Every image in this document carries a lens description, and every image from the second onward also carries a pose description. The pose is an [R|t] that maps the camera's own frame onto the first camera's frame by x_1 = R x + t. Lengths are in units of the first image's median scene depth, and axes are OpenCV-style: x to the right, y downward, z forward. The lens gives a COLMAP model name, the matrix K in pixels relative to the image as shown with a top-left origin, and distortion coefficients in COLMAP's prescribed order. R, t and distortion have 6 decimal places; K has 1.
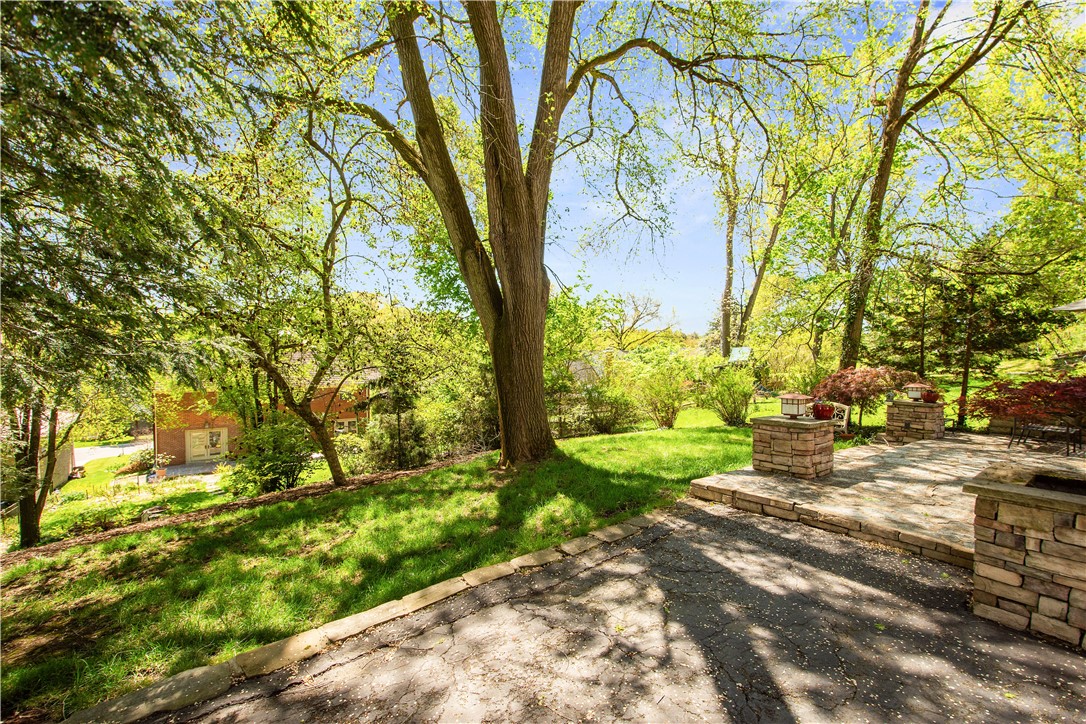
lens RADIAL K [[478.5, 0, 539.1], [0, 478.5, 361.5], [0, 0, 1]] dist [0.013996, -0.001244]
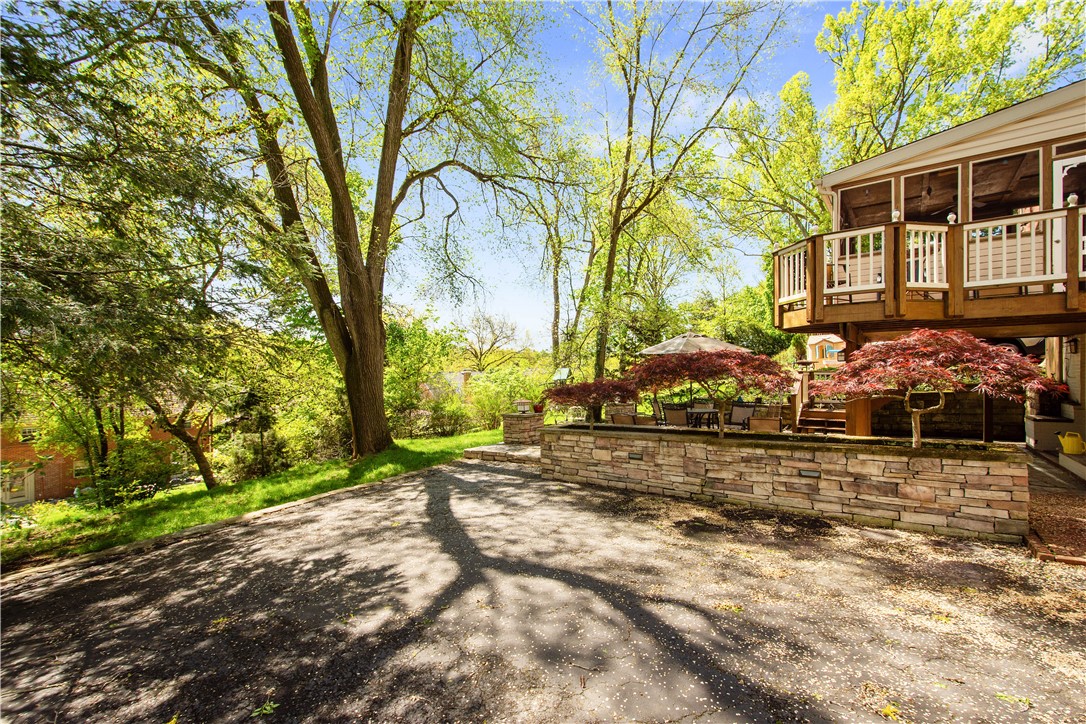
lens RADIAL K [[478.5, 0, 547.9], [0, 478.5, 372.4], [0, 0, 1]] dist [0.013996, -0.001244]
pose [[0.957619, -0.019599, 0.287369, 0.053030], [0.024844, 0.999584, -0.014618, -0.003401], [-0.286963, 0.021138, 0.957708, -0.408341]]
